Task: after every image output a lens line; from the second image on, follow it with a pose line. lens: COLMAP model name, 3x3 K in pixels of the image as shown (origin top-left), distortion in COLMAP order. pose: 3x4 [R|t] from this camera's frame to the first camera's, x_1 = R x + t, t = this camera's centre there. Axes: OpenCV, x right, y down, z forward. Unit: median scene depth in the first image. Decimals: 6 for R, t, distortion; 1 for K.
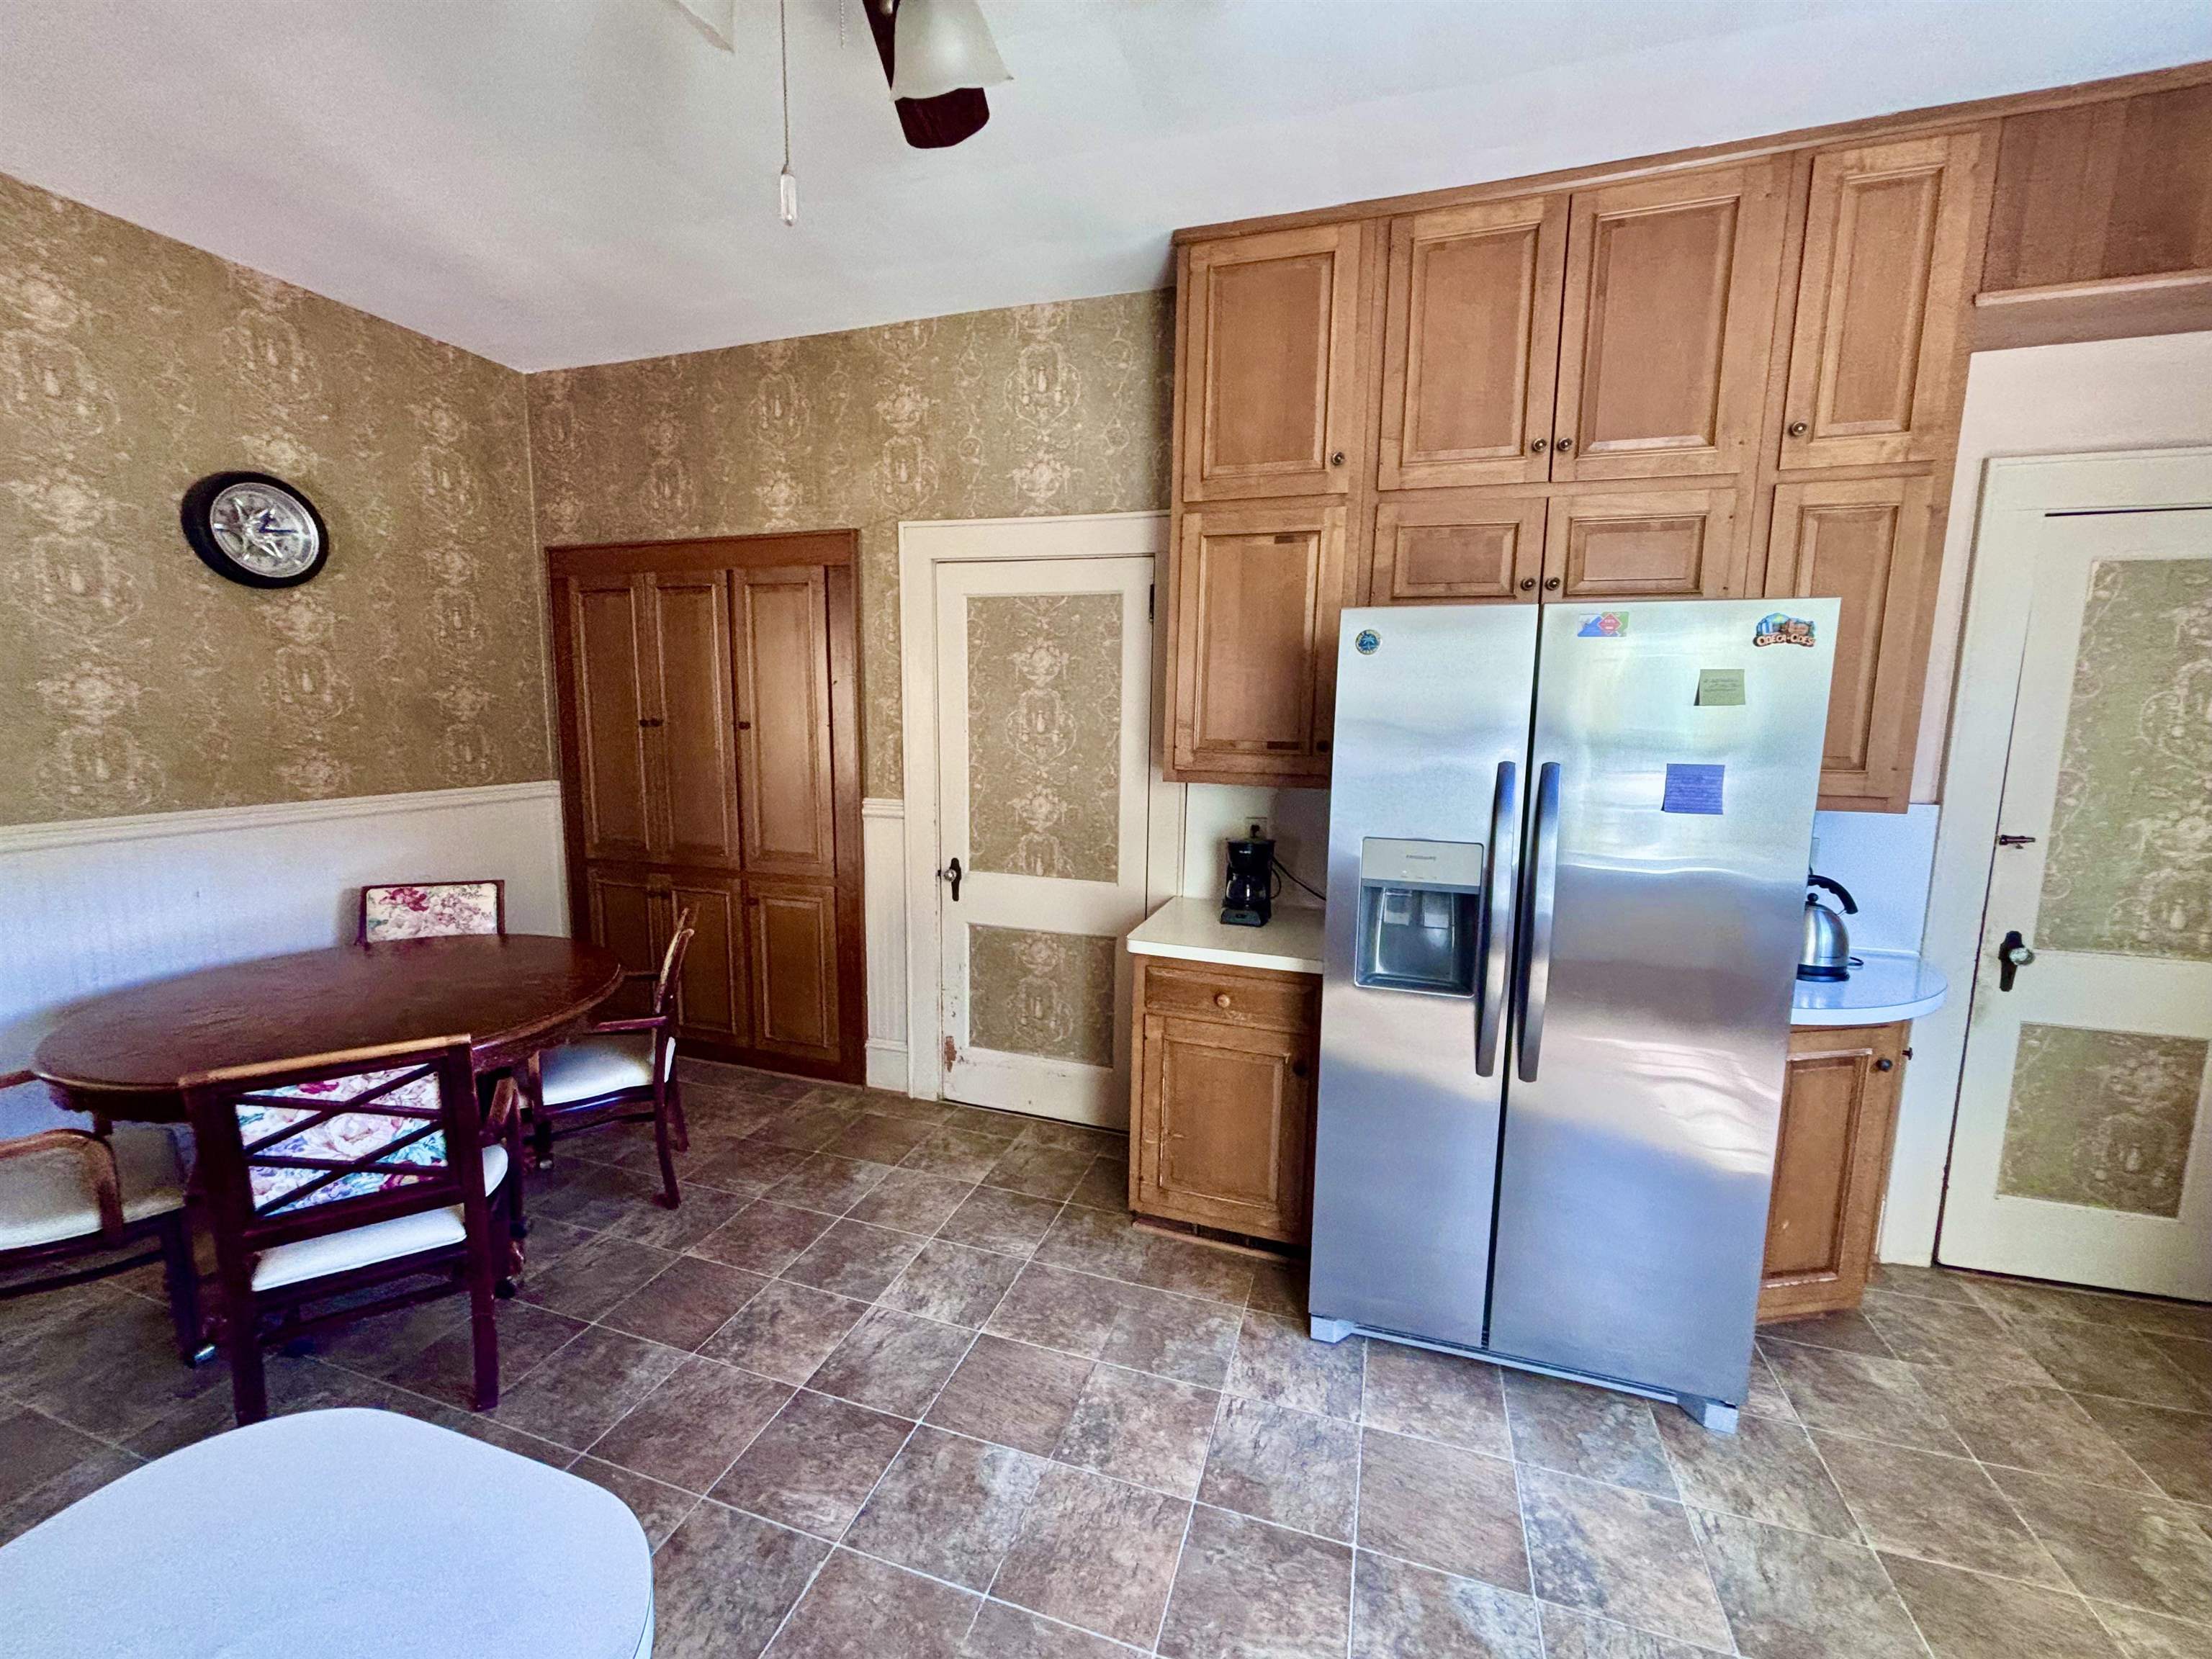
lens RADIAL K [[898.2, 0, 1106.0], [0, 898.2, 829.5], [0, 0, 1]] dist [-0.002080, 0.000435]
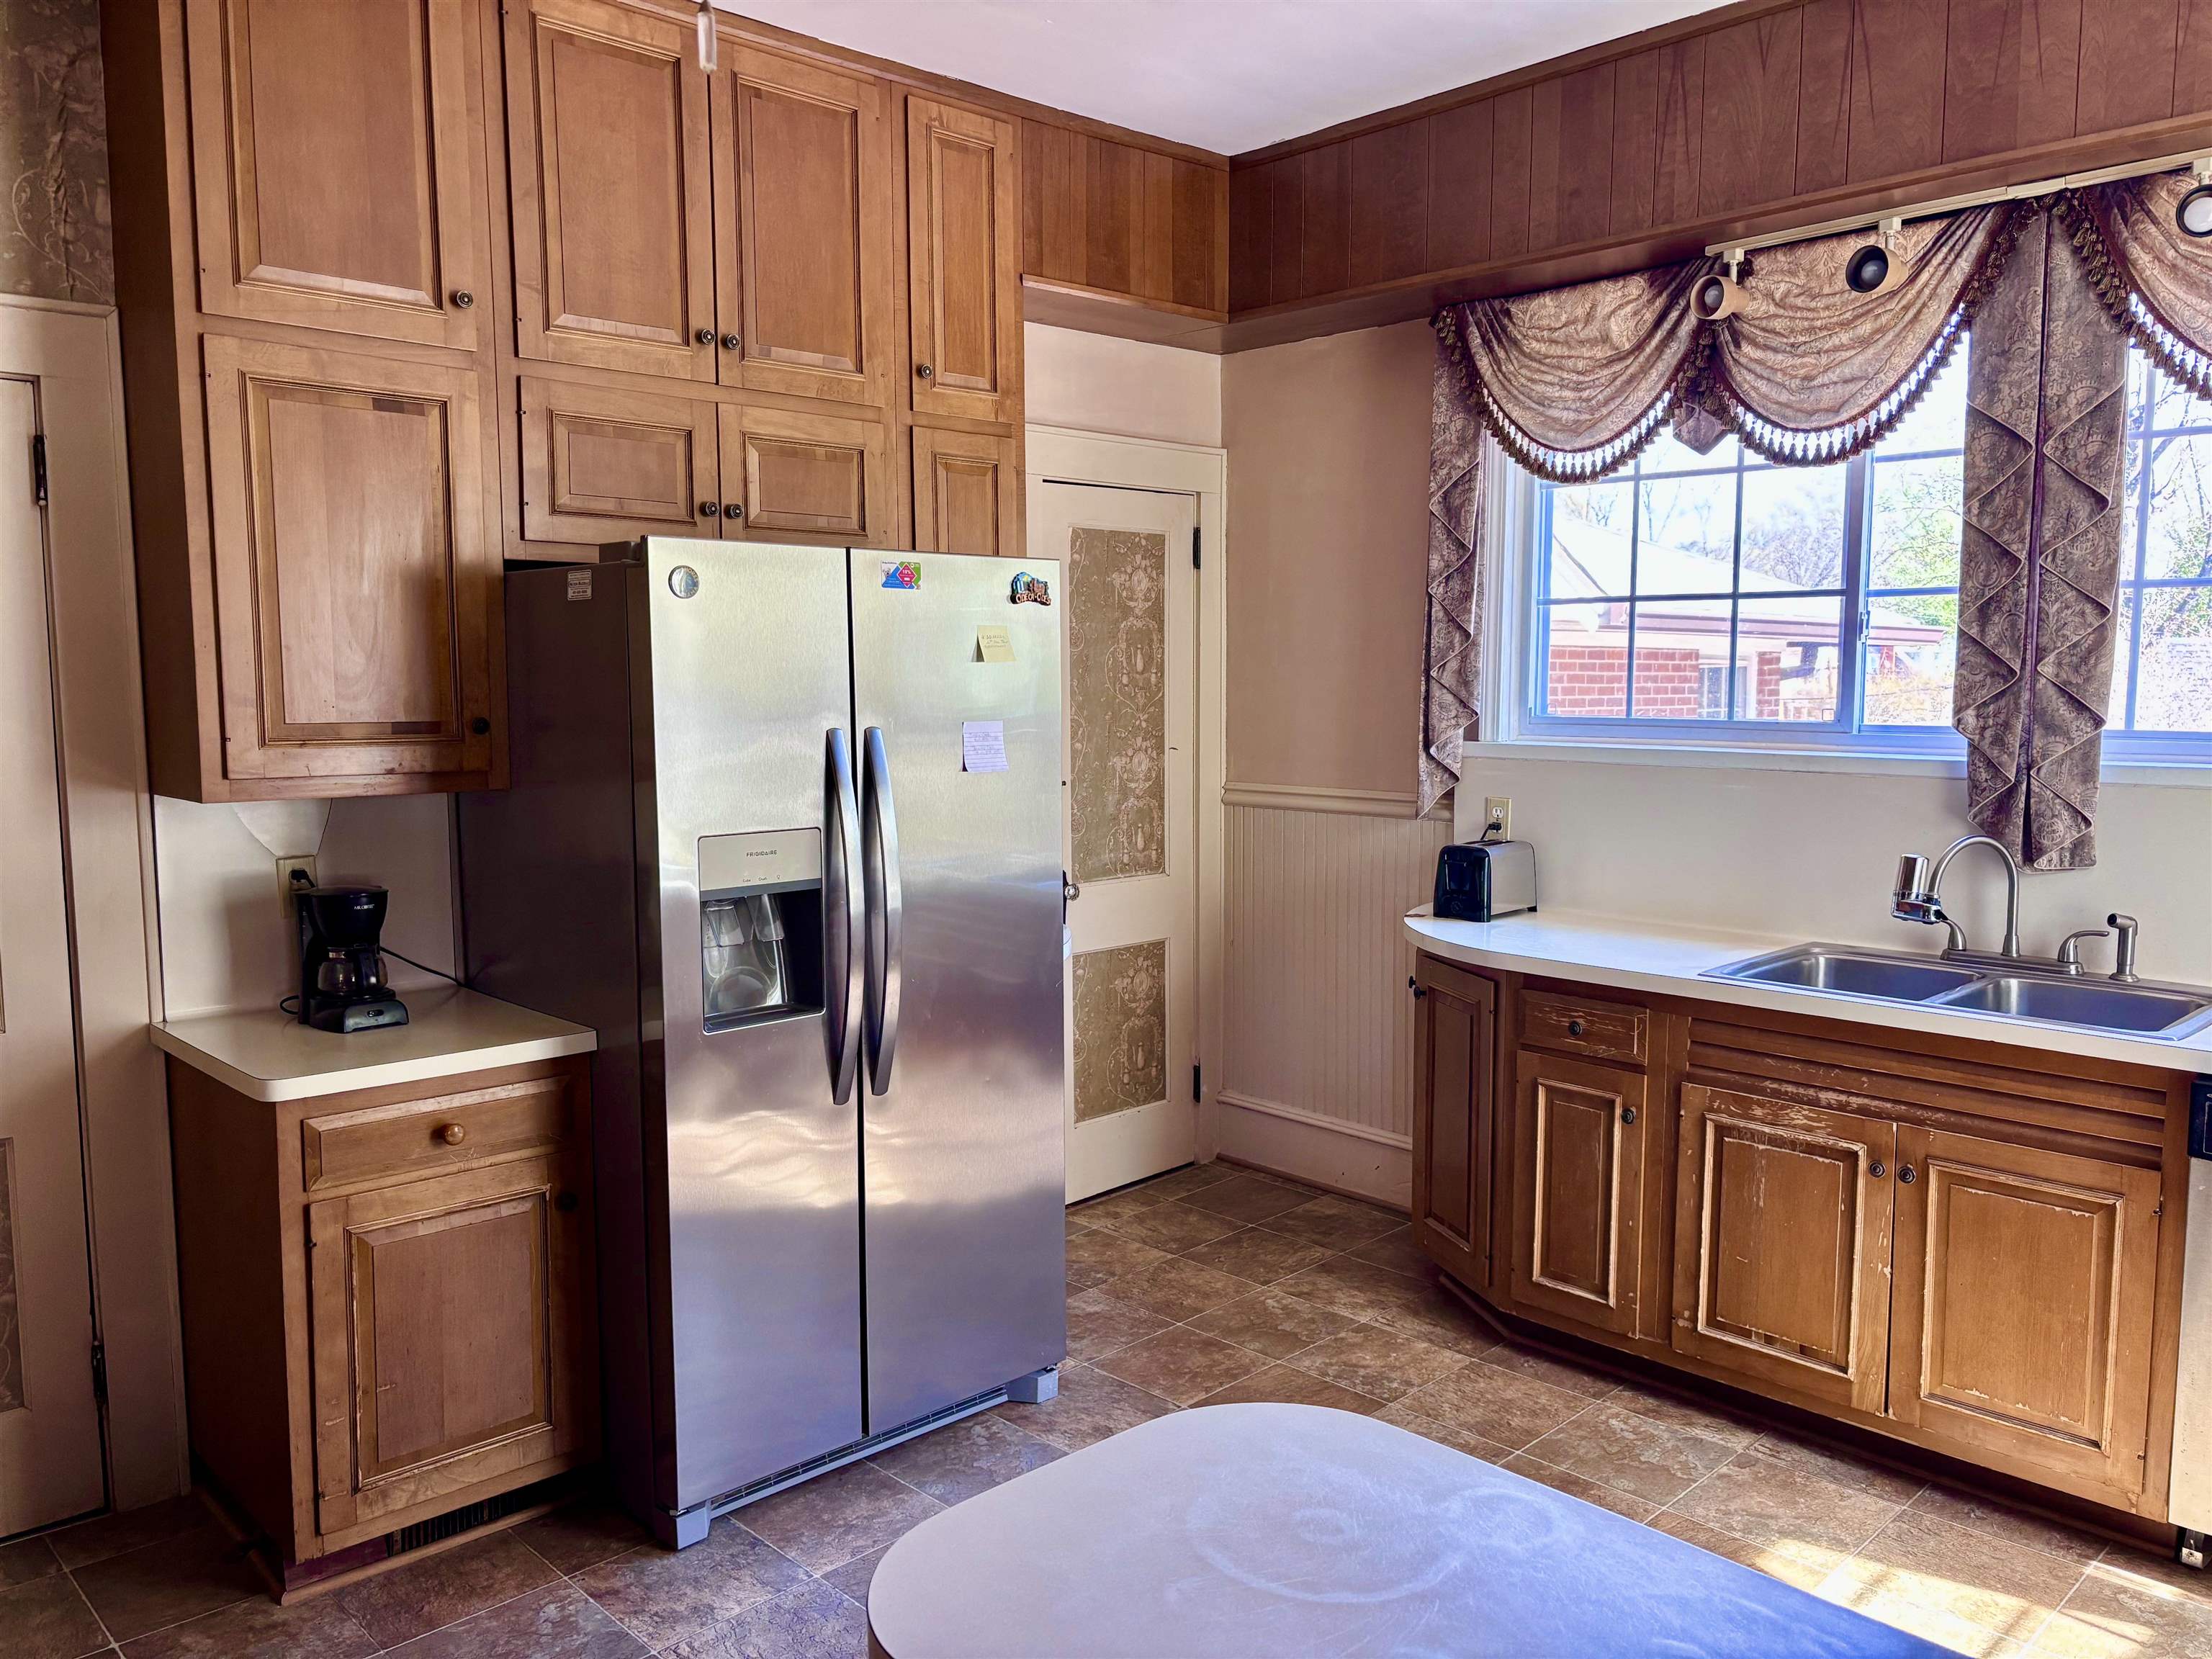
lens RADIAL K [[1655.7, 0, 1102.2], [0, 1655.7, 840.4], [0, 0, 1]] dist [0.012436, -0.003923]
pose [[0.469212, -0.106364, 0.876657, -0.678552], [0.127265, 0.990502, 0.052061, -0.016727], [-0.873867, 0.087140, 0.478291, 0.026133]]
